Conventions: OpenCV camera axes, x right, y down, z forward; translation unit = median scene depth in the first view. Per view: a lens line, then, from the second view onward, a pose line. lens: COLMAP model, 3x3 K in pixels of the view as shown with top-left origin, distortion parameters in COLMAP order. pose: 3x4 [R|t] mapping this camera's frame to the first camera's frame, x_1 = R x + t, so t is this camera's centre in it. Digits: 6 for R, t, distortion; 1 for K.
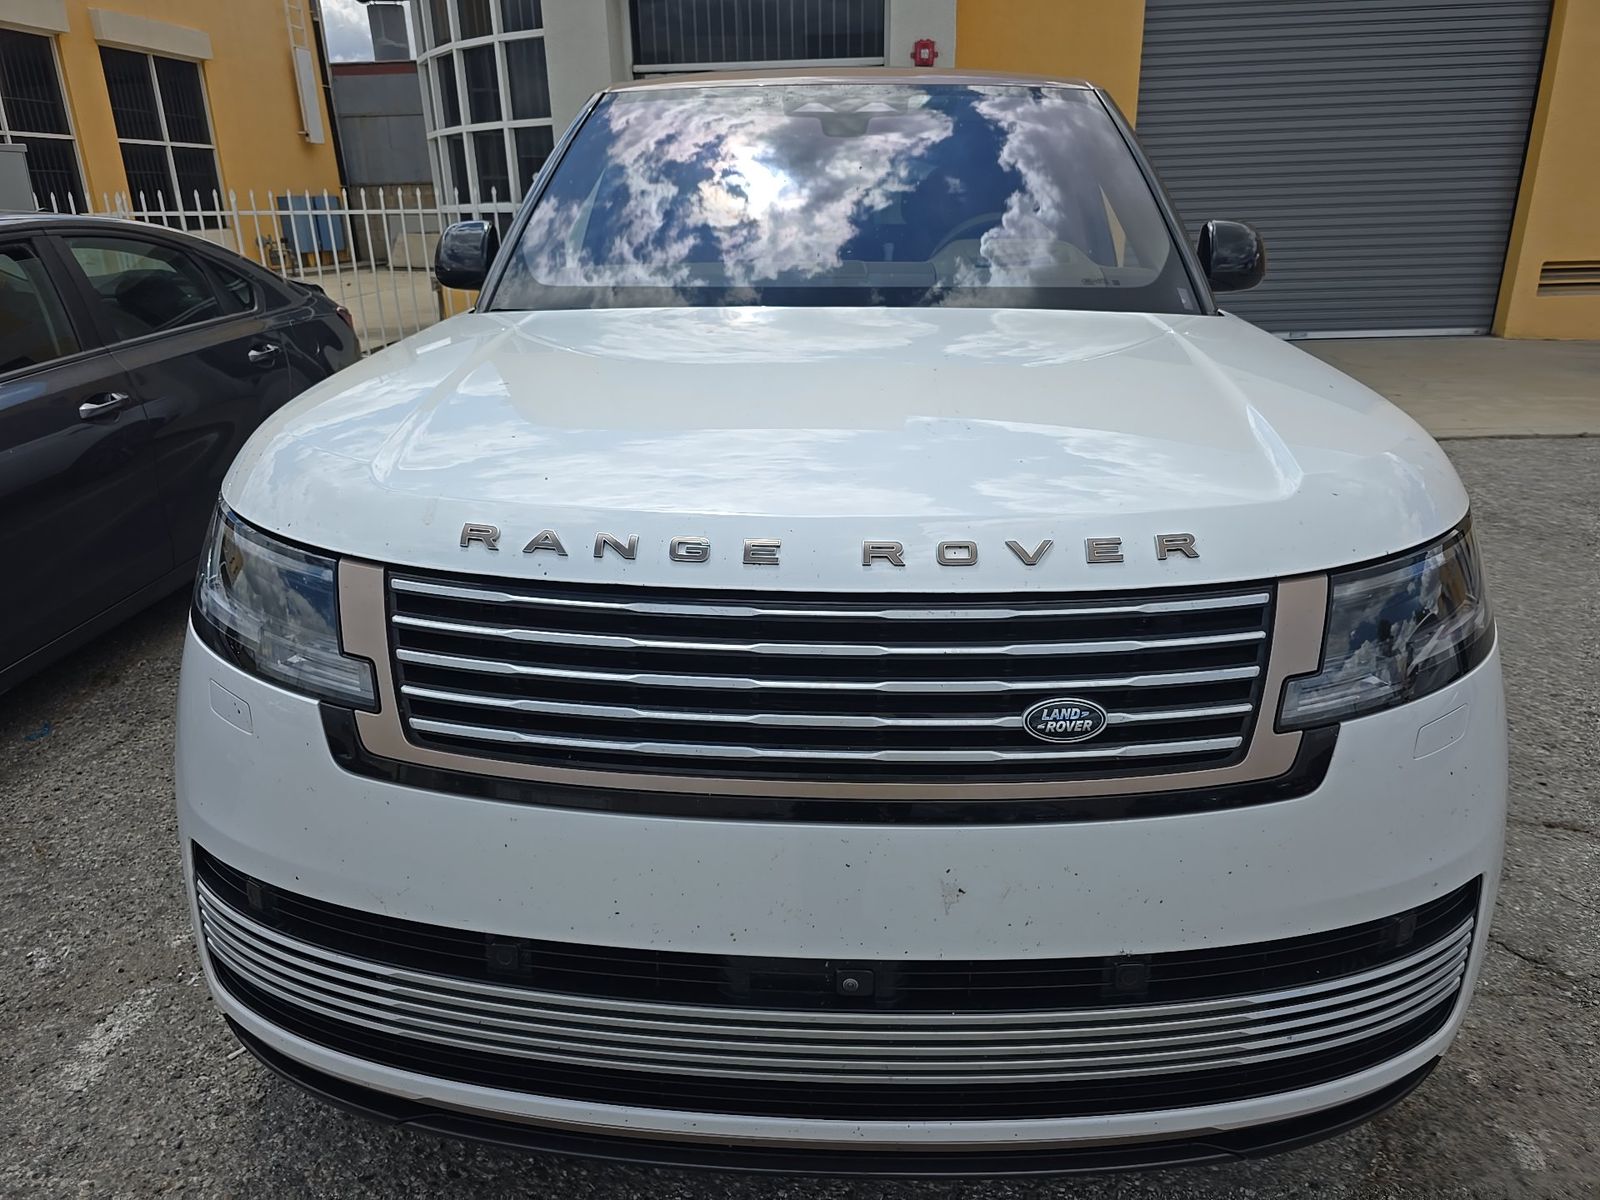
lens RADIAL K [[1118.0, 0, 800.0], [0, 1118.0, 600.0], [0, 0, 1]] dist [-0.005858, -0.004423]
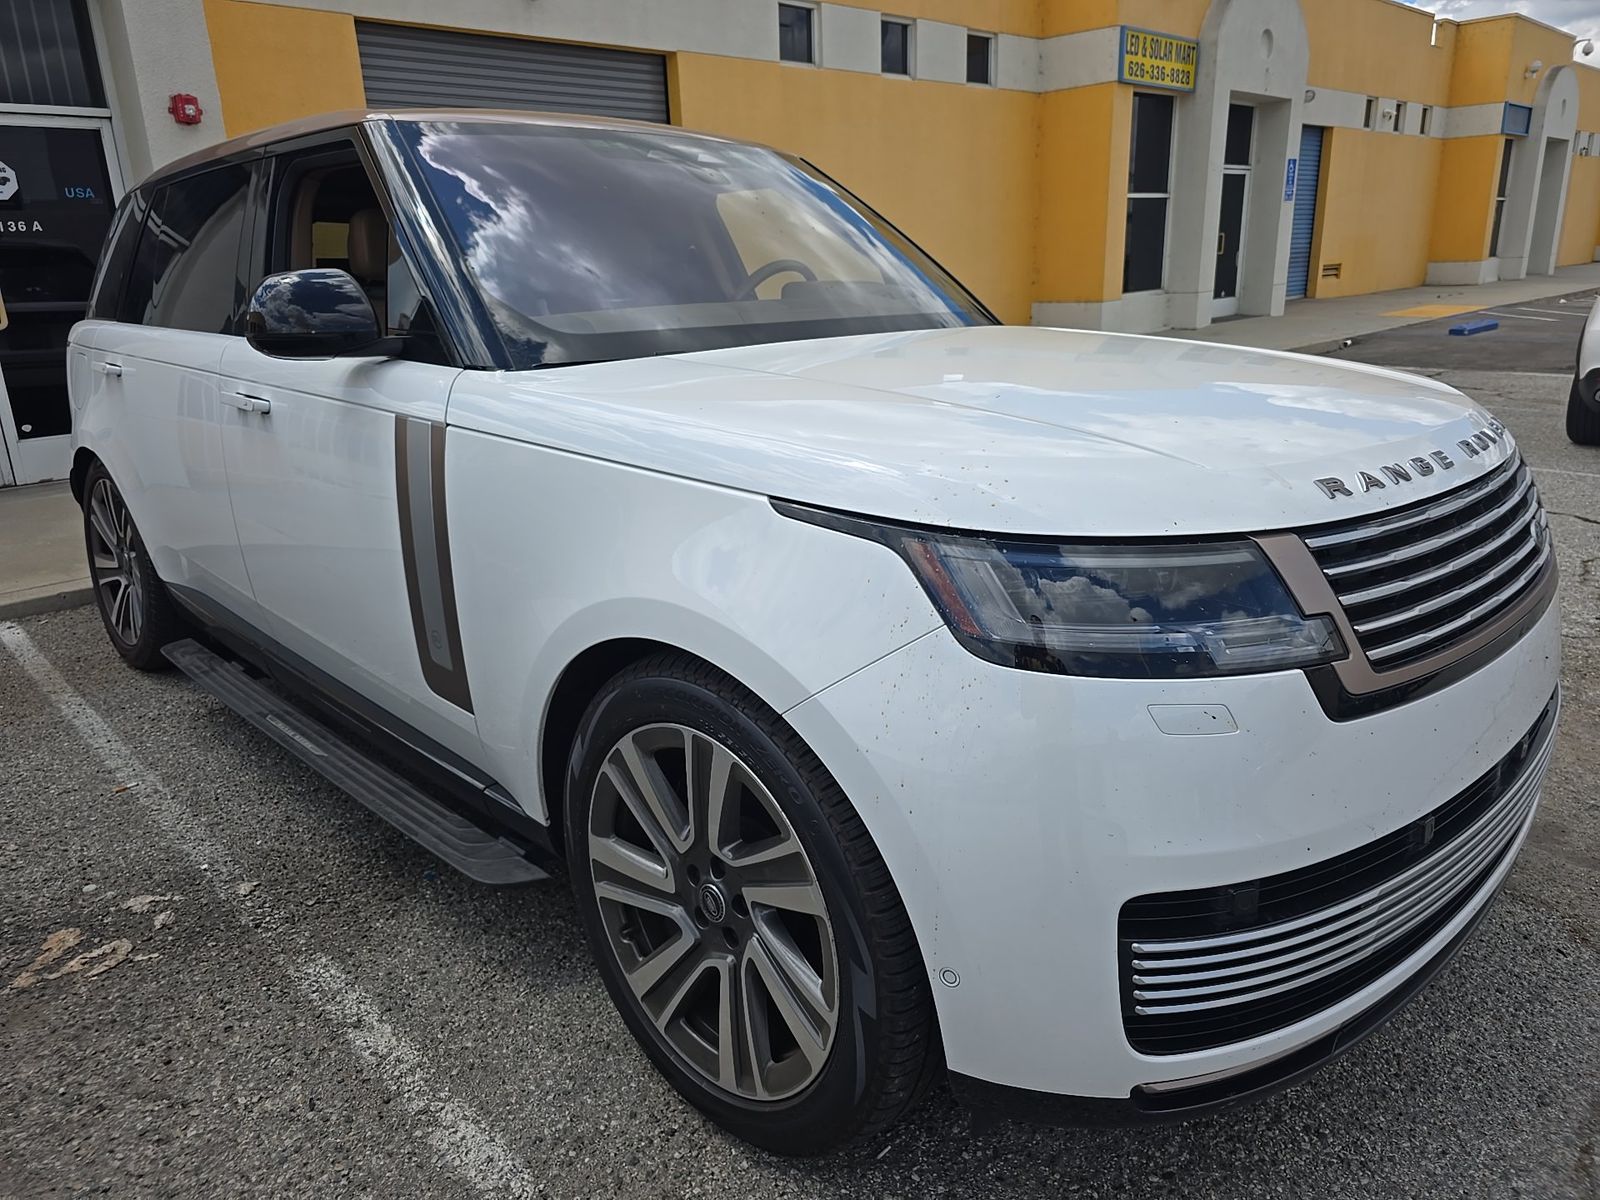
lens RADIAL K [[1118.0, 0, 800.0], [0, 1118.0, 600.0], [0, 0, 1]] dist [-0.005858, -0.004423]
pose [[0.654746, -0.221885, 0.722548, -1.482192], [0.273167, 0.960793, 0.047513, -0.148260], [-0.704761, 0.166267, 0.689687, 0.612915]]
